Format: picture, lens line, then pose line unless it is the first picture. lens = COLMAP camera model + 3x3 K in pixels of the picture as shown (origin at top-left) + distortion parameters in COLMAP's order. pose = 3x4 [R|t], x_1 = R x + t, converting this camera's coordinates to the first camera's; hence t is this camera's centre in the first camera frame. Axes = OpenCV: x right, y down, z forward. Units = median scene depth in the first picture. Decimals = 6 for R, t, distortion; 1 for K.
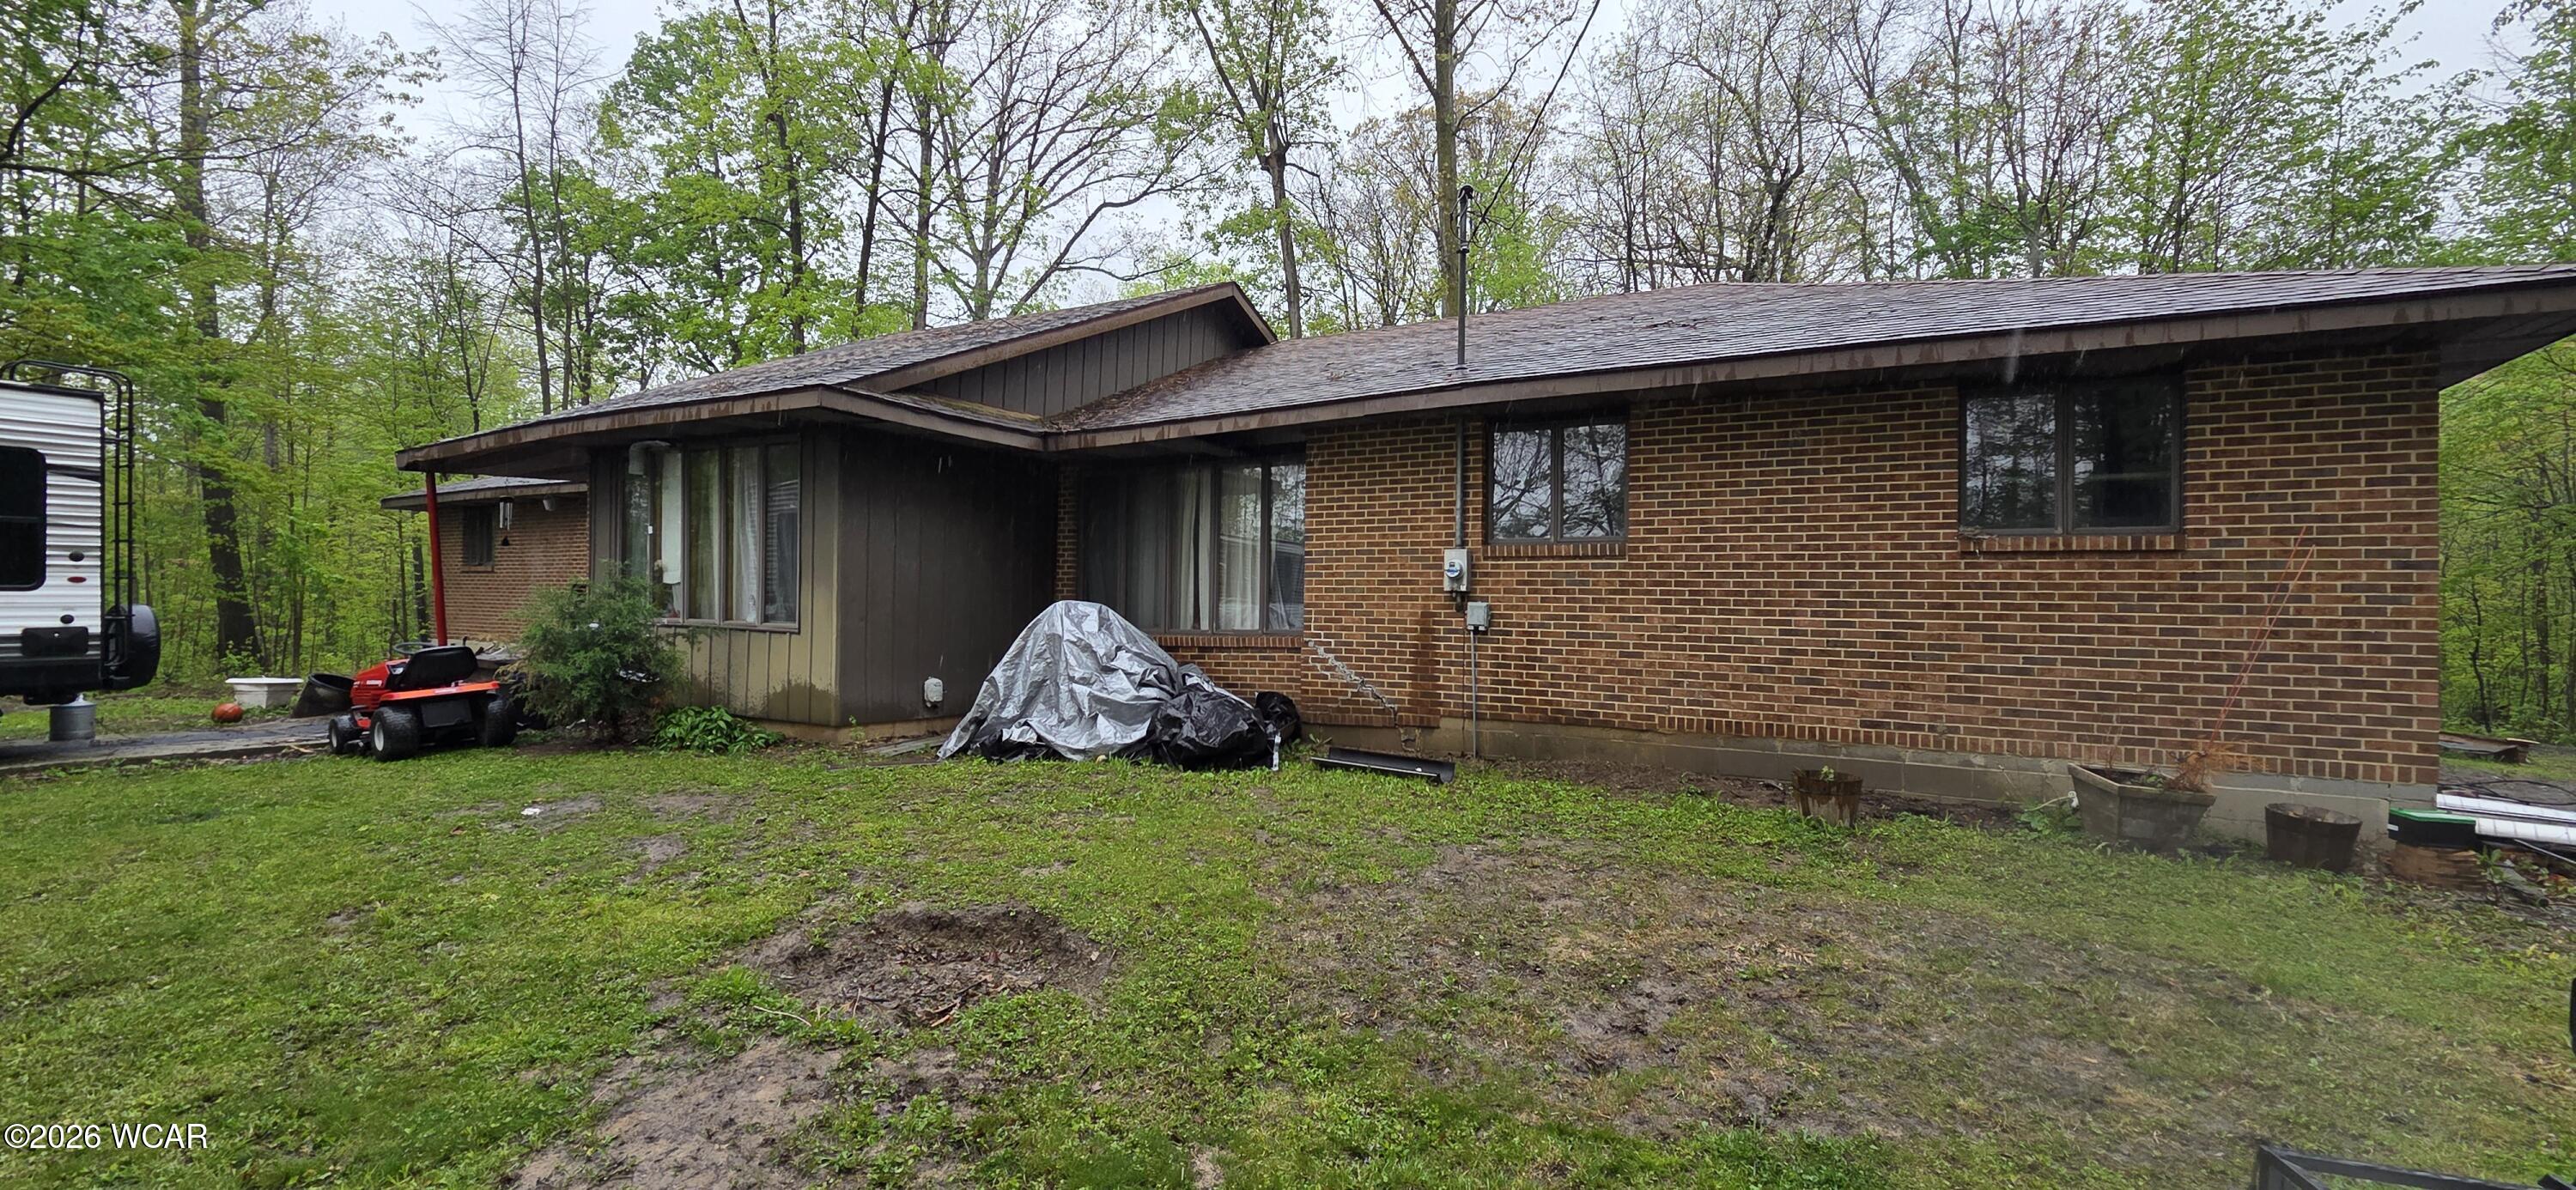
lens RADIAL K [[1050.1, 0, 1281.4], [0, 1050.1, 596.3], [0, 0, 1]] dist [0.000593, -0.000244]
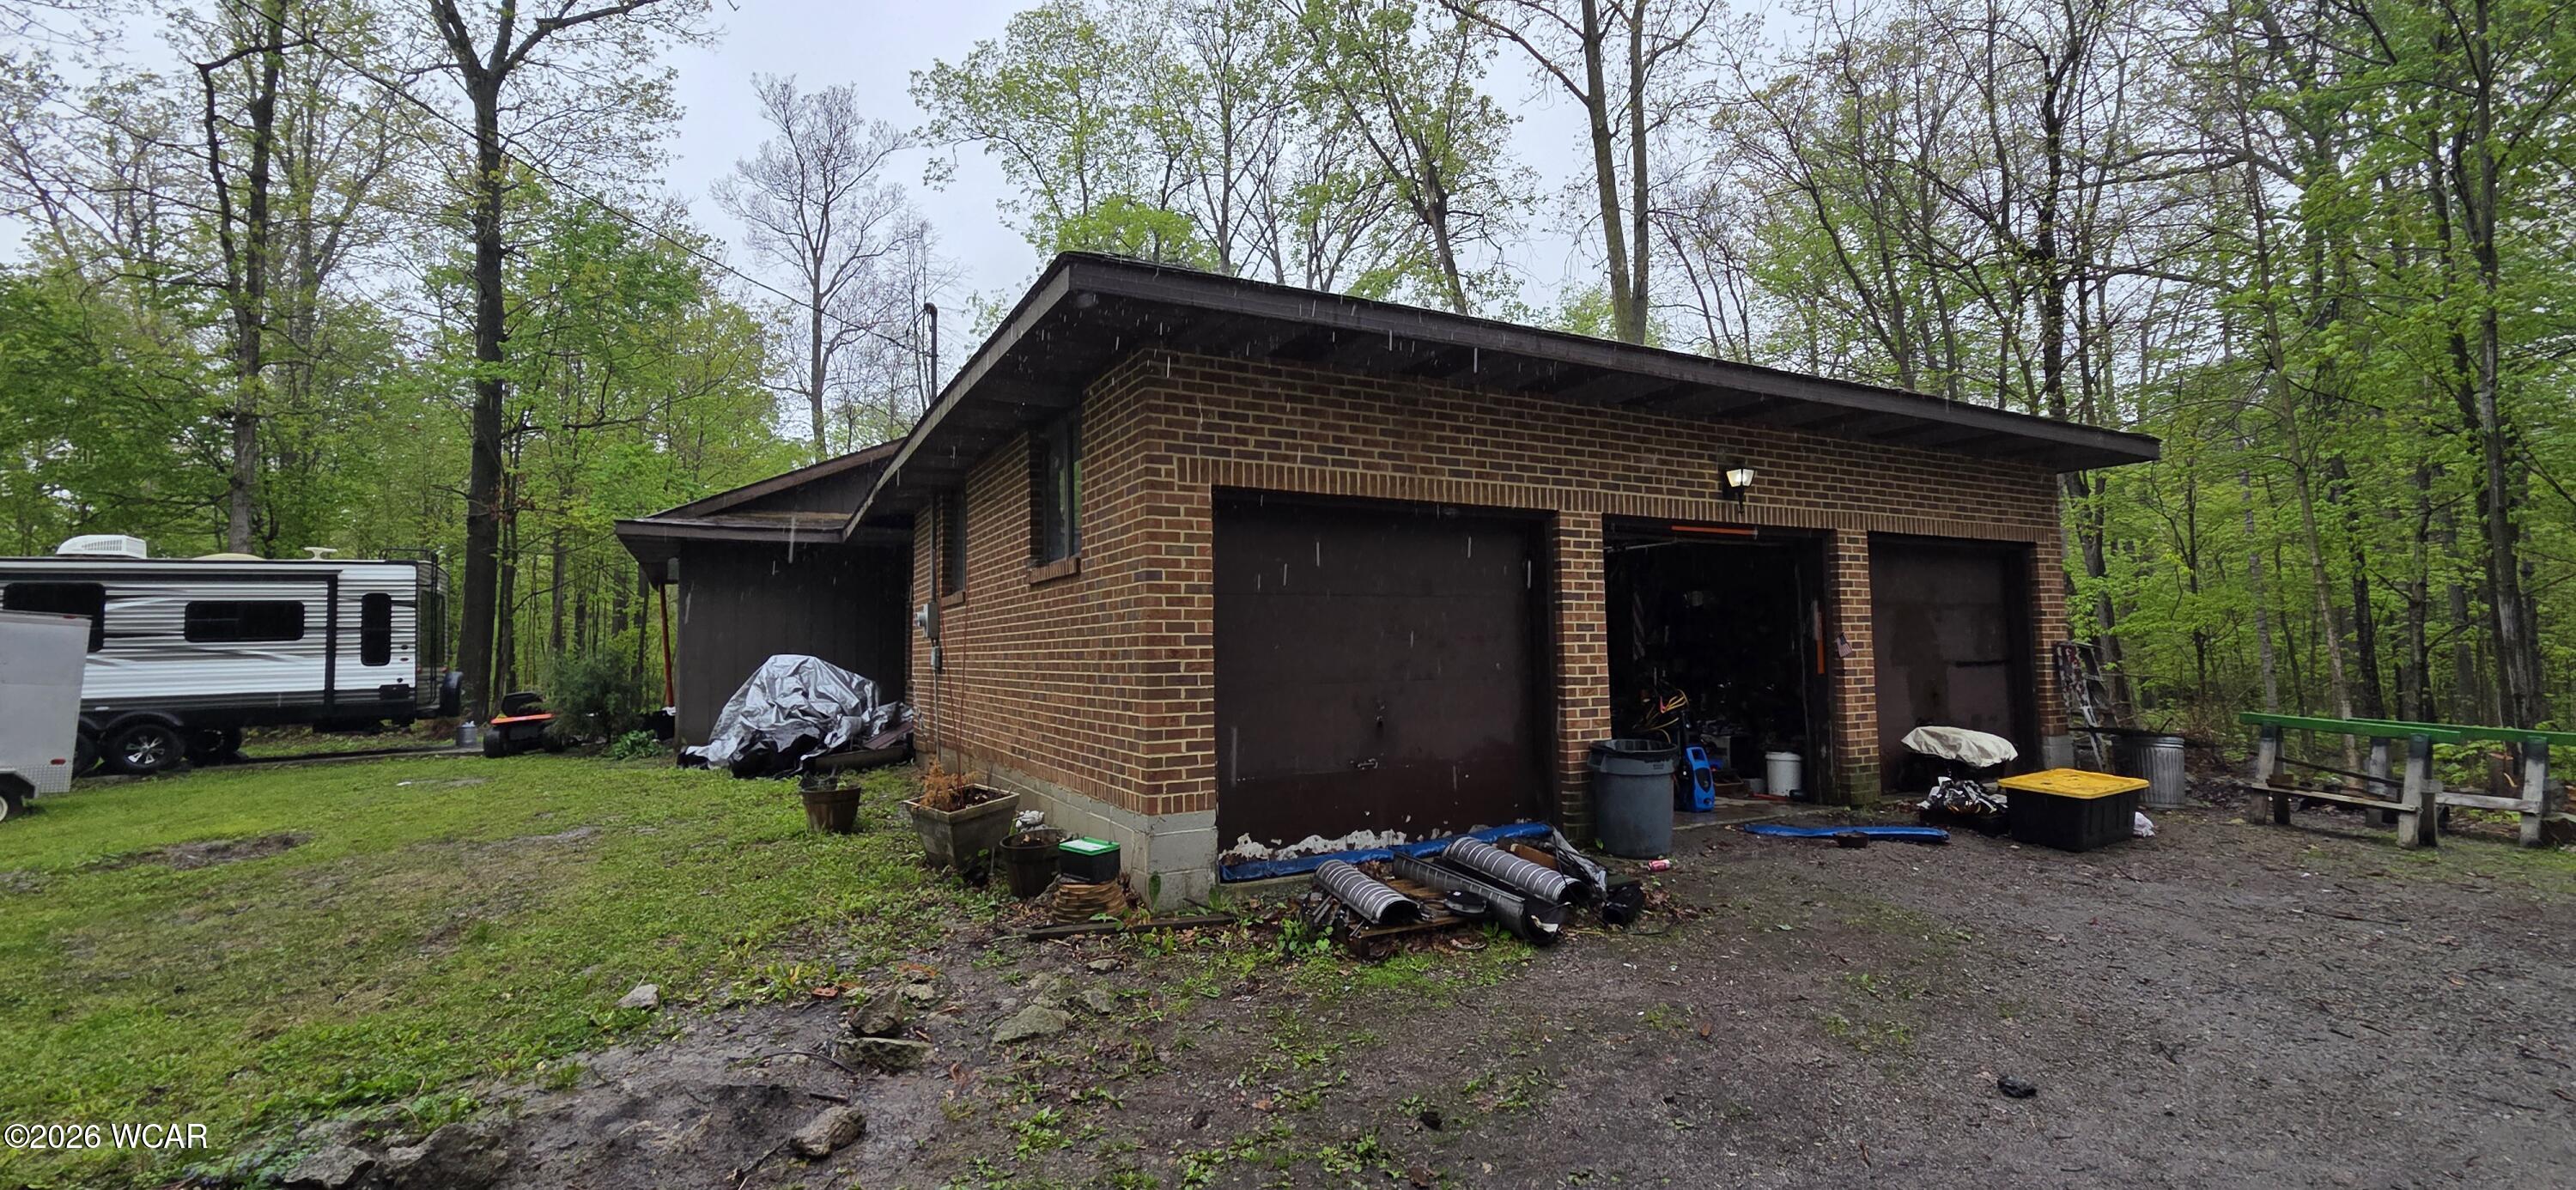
lens RADIAL K [[1050.1, 0, 1285.0], [0, 1050.1, 601.3], [0, 0, 1]] dist [0.000593, -0.000244]
pose [[0.860700, -0.056664, -0.505949, 0.931227], [0.037227, 0.998131, -0.048456, 0.023733], [0.507749, 0.022871, 0.861202, 0.126057]]
